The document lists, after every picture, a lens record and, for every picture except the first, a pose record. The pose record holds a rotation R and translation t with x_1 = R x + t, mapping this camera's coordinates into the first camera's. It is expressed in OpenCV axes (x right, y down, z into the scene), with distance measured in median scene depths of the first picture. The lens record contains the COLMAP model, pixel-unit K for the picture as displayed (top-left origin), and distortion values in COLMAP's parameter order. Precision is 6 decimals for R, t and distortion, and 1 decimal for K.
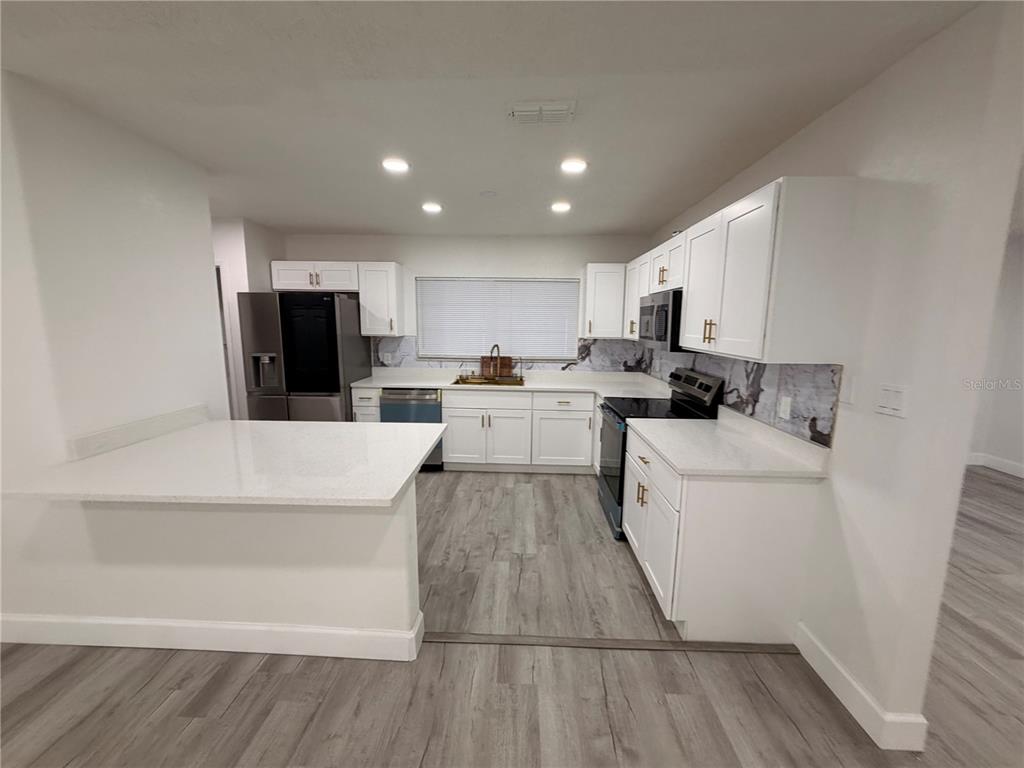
lens RADIAL K [[408.7, 0, 510.5], [0, 408.7, 387.8], [0, 0, 1]] dist [0.003139, 0.000449]
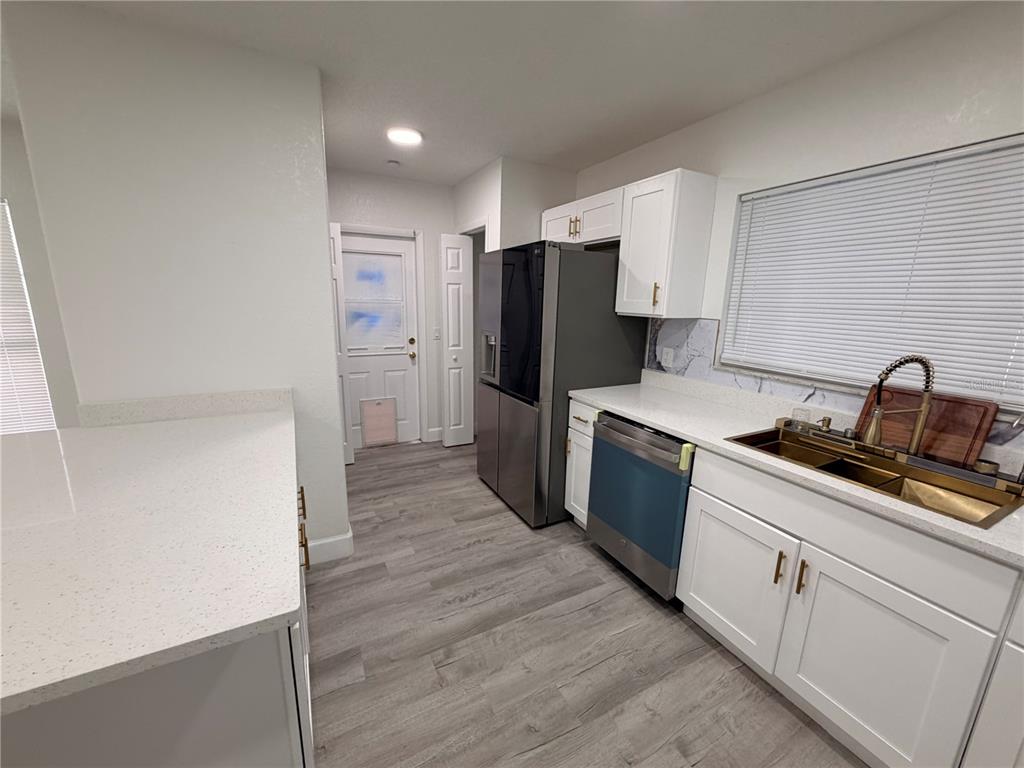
lens RADIAL K [[408.7, 0, 510.5], [0, 408.7, 387.8], [0, 0, 1]] dist [0.003139, 0.000449]
pose [[0.494446, 0.186517, -0.848961, 0.083169], [-0.150769, 0.980304, 0.127564, -0.074797], [0.856033, 0.064923, 0.512828, 0.565461]]
